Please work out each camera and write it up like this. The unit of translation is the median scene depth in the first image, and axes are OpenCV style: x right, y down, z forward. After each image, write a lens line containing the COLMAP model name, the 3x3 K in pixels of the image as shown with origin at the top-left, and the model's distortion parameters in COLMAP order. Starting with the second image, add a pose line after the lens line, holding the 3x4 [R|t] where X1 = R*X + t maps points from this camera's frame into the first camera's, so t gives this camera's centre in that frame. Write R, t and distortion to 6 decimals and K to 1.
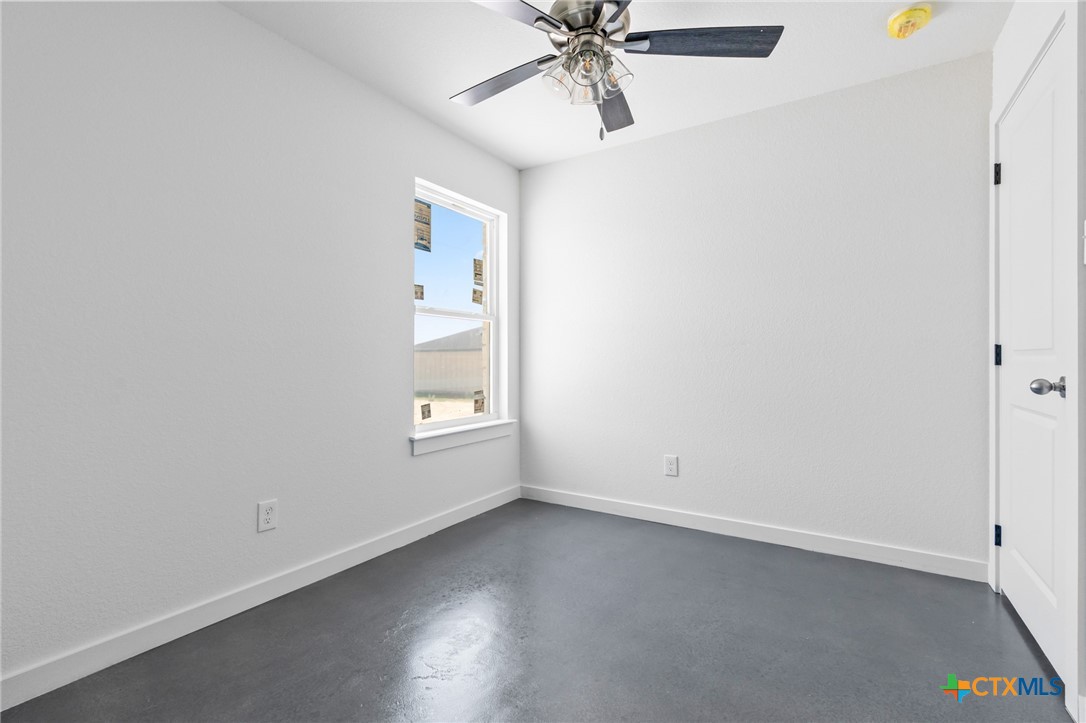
lens RADIAL K [[489.5, 0, 543.0], [0, 489.5, 361.5], [0, 0, 1]] dist [-0.001975, 0.000017]
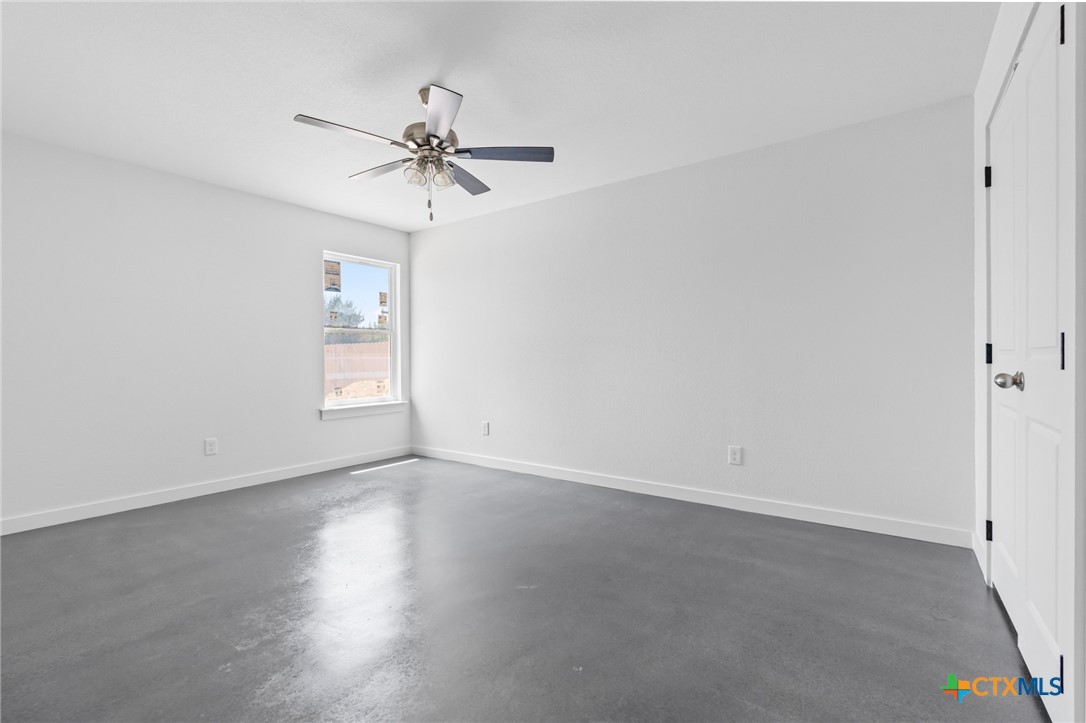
lens RADIAL K [[475.0, 0, 543.0], [0, 475.0, 361.5], [0, 0, 1]] dist [-0.000792, -0.000049]
pose [[0.995143, -0.008123, -0.098101, 0.498051], [0.007563, 0.999953, -0.006076, 0.010257], [0.098146, 0.005304, 0.995158, -0.394541]]
